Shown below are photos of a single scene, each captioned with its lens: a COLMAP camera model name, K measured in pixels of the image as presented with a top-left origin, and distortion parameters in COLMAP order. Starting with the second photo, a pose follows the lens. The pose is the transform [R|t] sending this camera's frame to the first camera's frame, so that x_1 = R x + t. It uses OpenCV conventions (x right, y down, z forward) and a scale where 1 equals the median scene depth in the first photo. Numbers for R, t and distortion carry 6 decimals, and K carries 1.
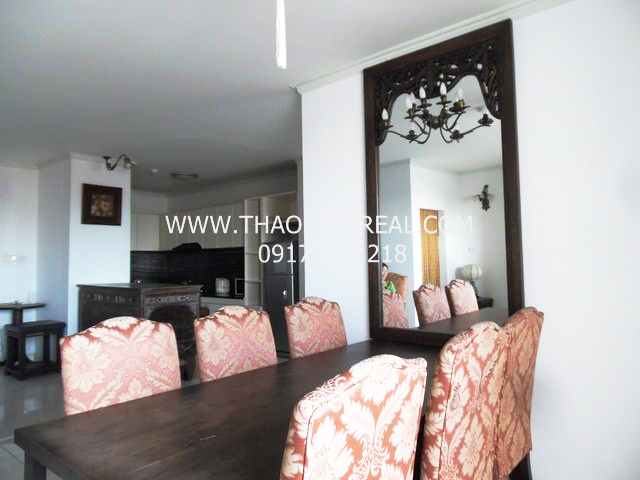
lens RADIAL K [[450.2, 0, 320.0], [0, 450.2, 240.0], [0, 0, 1]] dist [-0.004170, 0.001772]
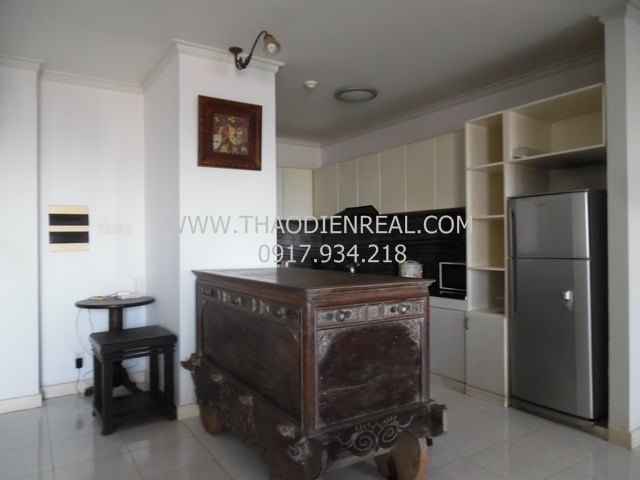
lens RADIAL K [[450.5, 0, 320.0], [0, 450.5, 240.0], [0, 0, 1]] dist [0.091633, 0.000659]
pose [[0.956704, 0.000012, -0.291064, -0.202282], [0.012086, 0.999136, 0.039766, 0.036264], [0.290813, -0.041562, 0.955877, 0.464560]]
